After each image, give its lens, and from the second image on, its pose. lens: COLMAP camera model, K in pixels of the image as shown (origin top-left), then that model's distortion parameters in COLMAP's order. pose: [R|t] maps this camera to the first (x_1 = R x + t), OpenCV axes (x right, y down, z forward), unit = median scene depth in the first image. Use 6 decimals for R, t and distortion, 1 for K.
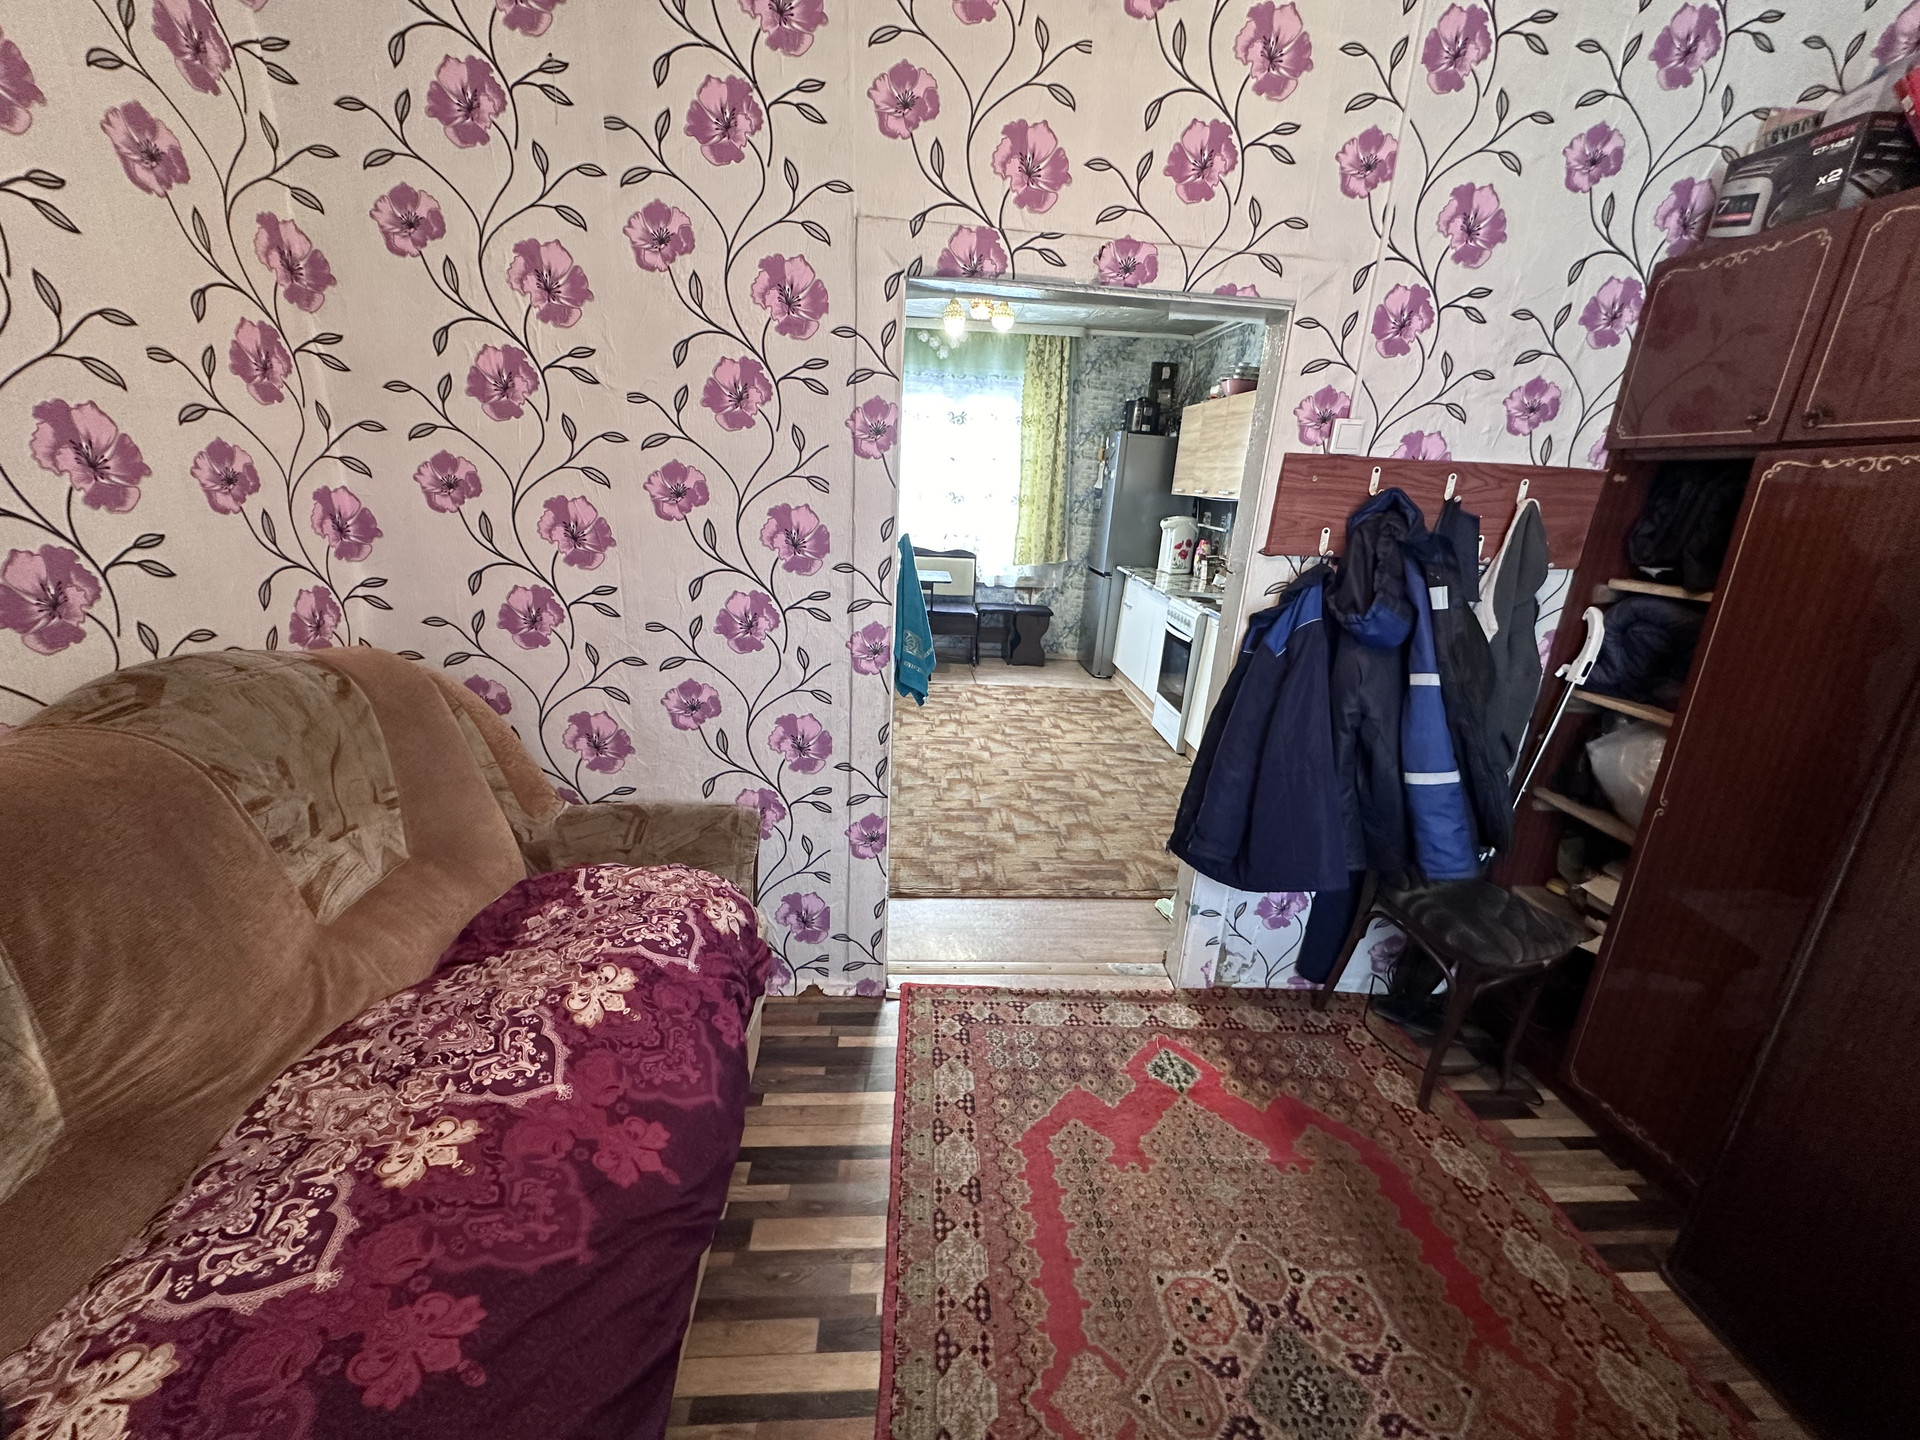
lens RADIAL K [[764.9, 0, 960.0], [0, 764.9, 720.0], [0, 0, 1]] dist [-0.002555, 0.000456]
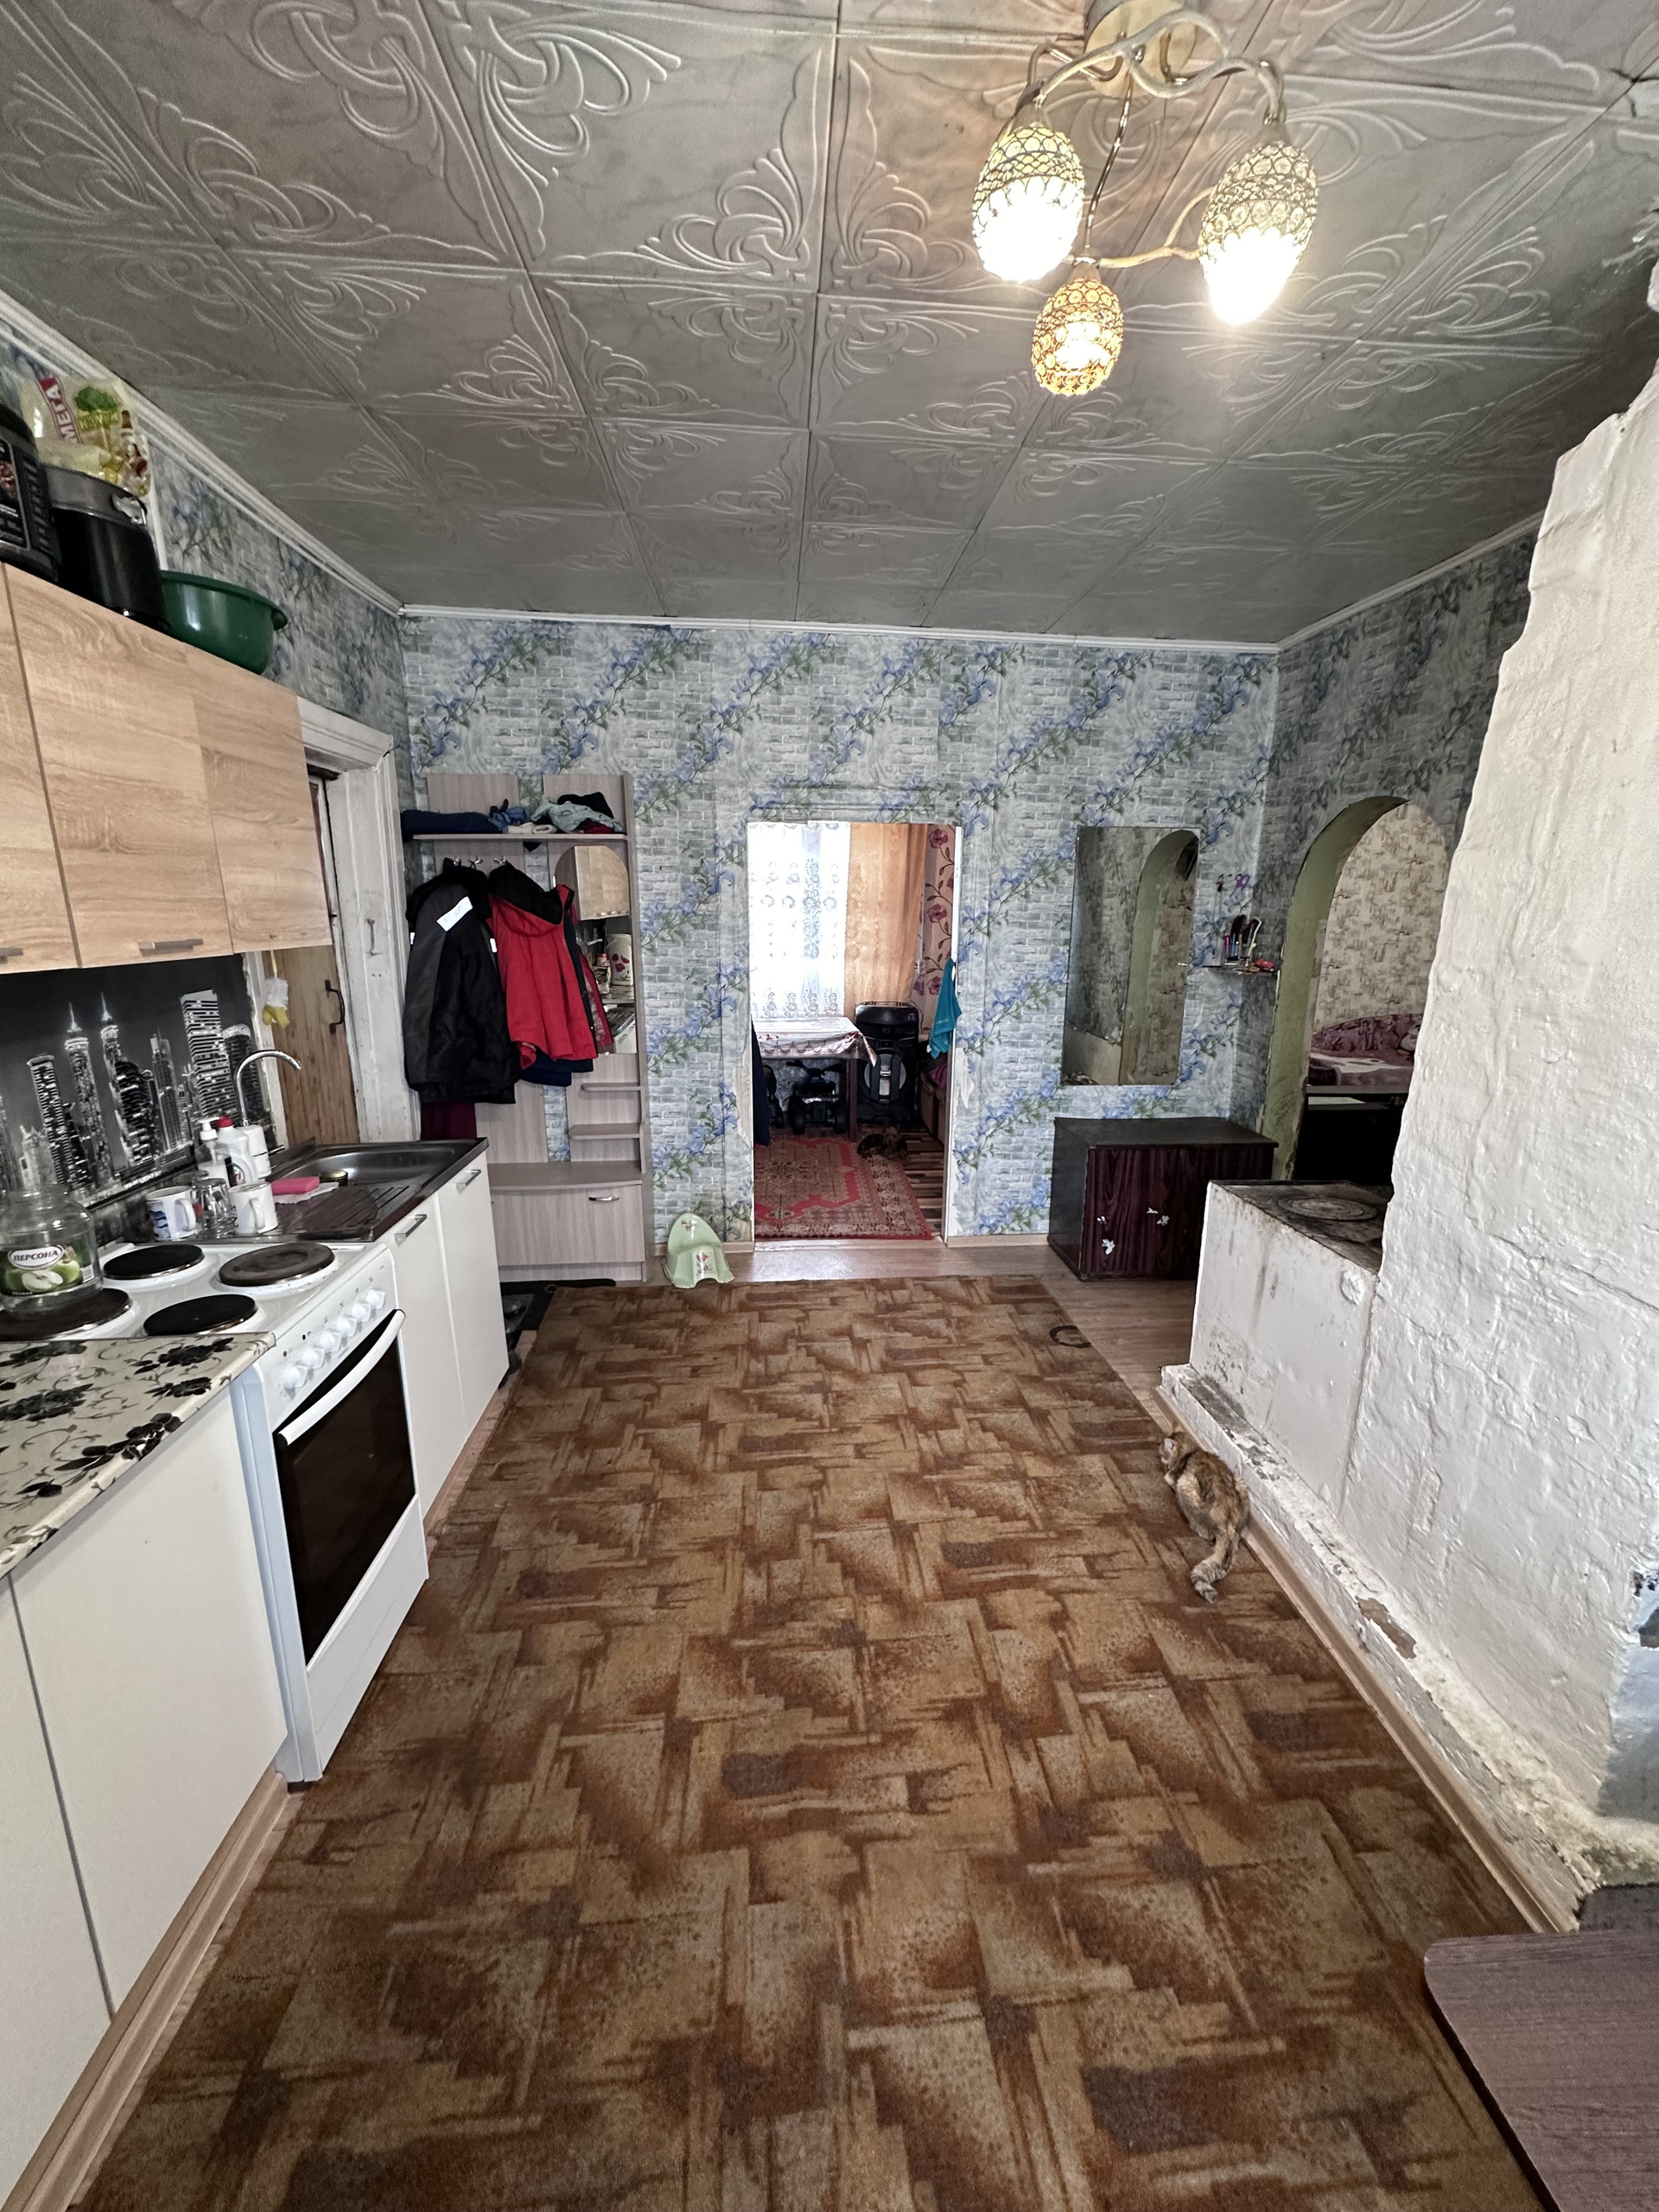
lens RADIAL K [[881.2, 0, 828.6], [0, 881.2, 1104.1], [0, 0, 1]] dist [-0.002555, 0.000456]
pose [[-0.998135, -0.058763, -0.016542, 0.078288], [-0.059107, 0.862490, 0.502610, -0.338332], [-0.015268, 0.502650, -0.864355, 1.039251]]
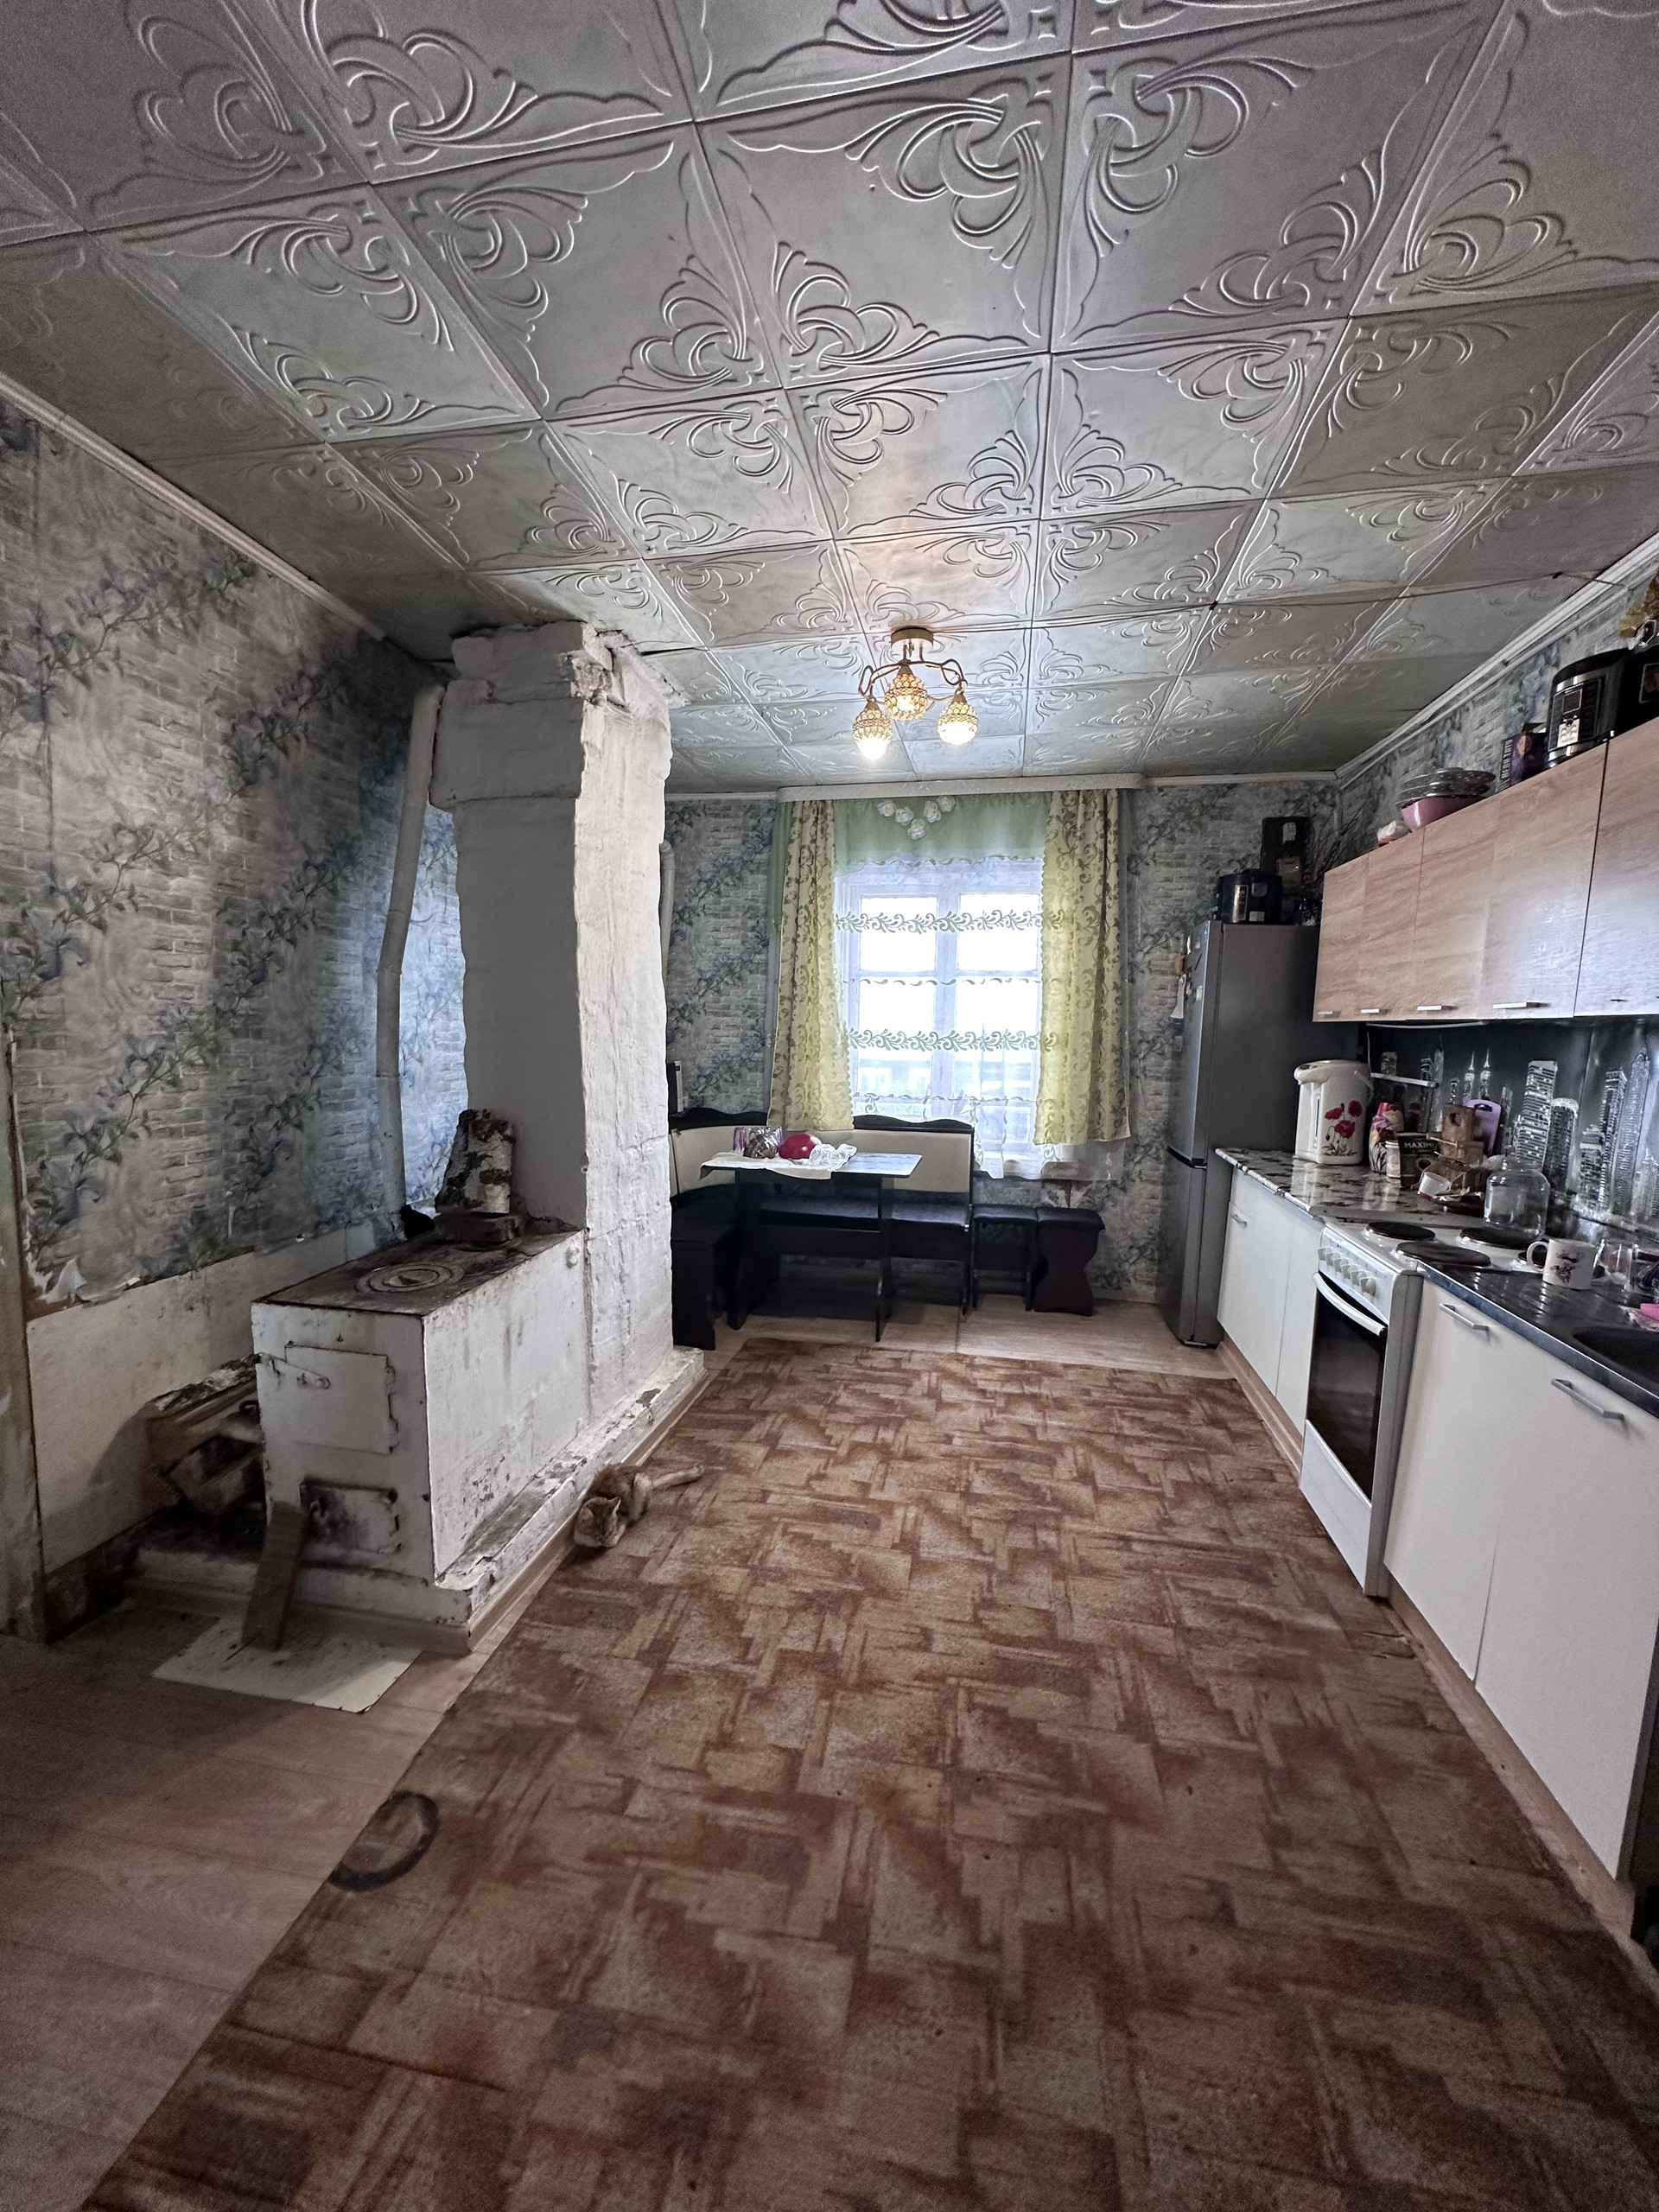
lens RADIAL K [[881.2, 0, 828.6], [0, 881.2, 1104.1], [0, 0, 1]] dist [-0.002555, 0.000456]
pose [[0.969046, -0.007436, -0.246767, 0.095610], [-0.048062, 0.974740, -0.218109, -0.083136], [0.242155, 0.223218, 0.944211, 0.332400]]
